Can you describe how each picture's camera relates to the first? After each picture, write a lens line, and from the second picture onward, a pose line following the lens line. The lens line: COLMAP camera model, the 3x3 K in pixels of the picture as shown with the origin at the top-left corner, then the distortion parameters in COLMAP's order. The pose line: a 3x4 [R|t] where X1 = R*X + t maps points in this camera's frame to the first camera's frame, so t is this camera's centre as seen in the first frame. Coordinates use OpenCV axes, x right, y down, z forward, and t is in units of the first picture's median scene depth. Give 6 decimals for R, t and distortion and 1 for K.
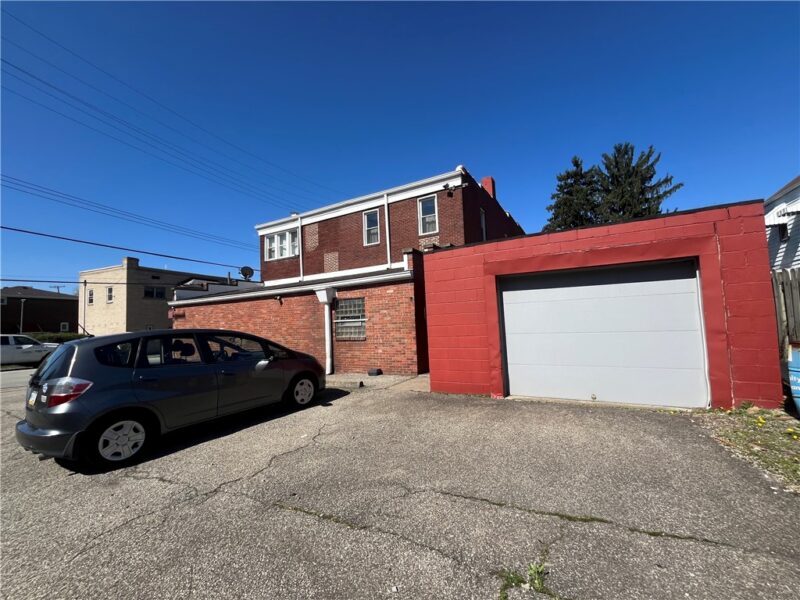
lens RADIAL K [[321.0, 0, 398.5], [0, 321.0, 298.2], [0, 0, 1]] dist [0.000420, 0.000005]
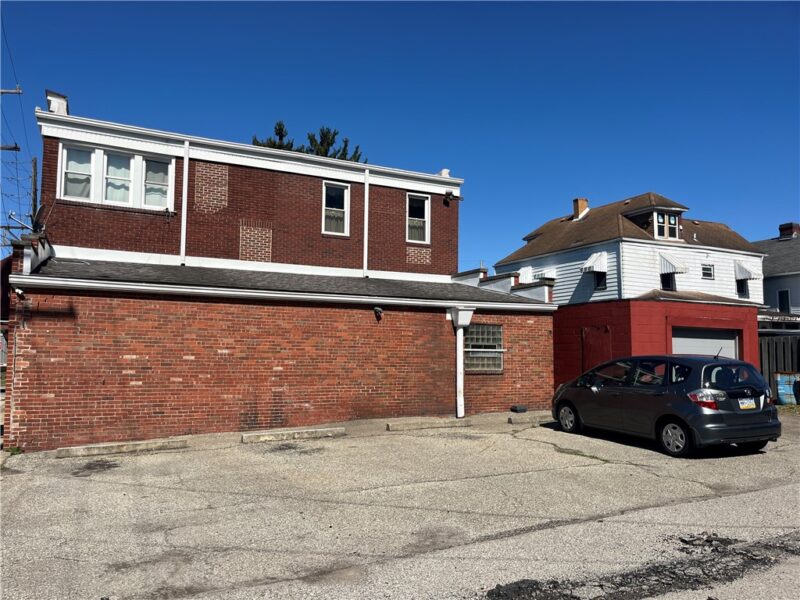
lens RADIAL K [[602.7, 0, 392.9], [0, 602.7, 301.7], [0, 0, 1]] dist [0.021367, -0.004112]
pose [[0.563838, 0.118834, 0.817292, -1.727837], [-0.091063, 0.992506, -0.081486, 0.102233], [-0.820850, -0.028480, 0.570433, 0.331400]]
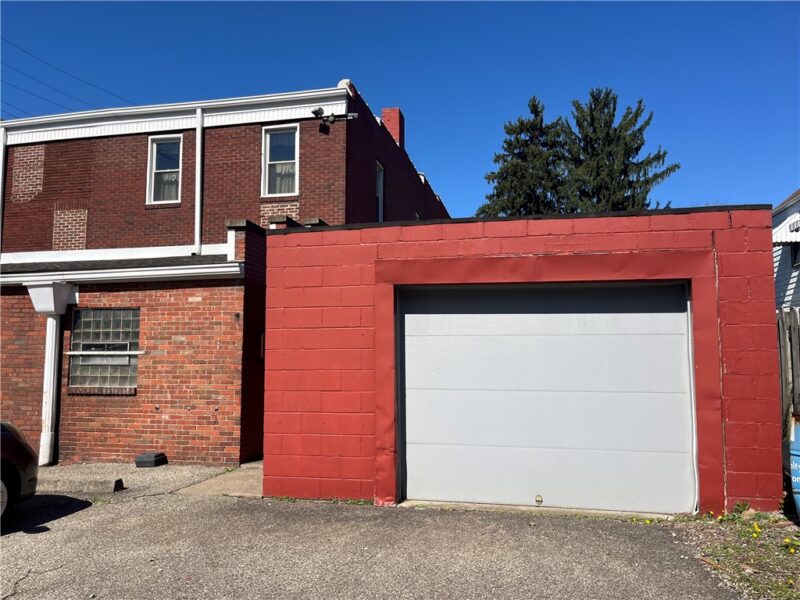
lens RADIAL K [[602.7, 0, 392.9], [0, 602.7, 301.7], [0, 0, 1]] dist [0.021367, -0.004112]
pose [[0.955469, 0.070034, 0.286659, -0.001240], [-0.061625, 0.997366, -0.038265, -0.000287], [-0.288583, 0.018896, 0.957268, -0.006250]]
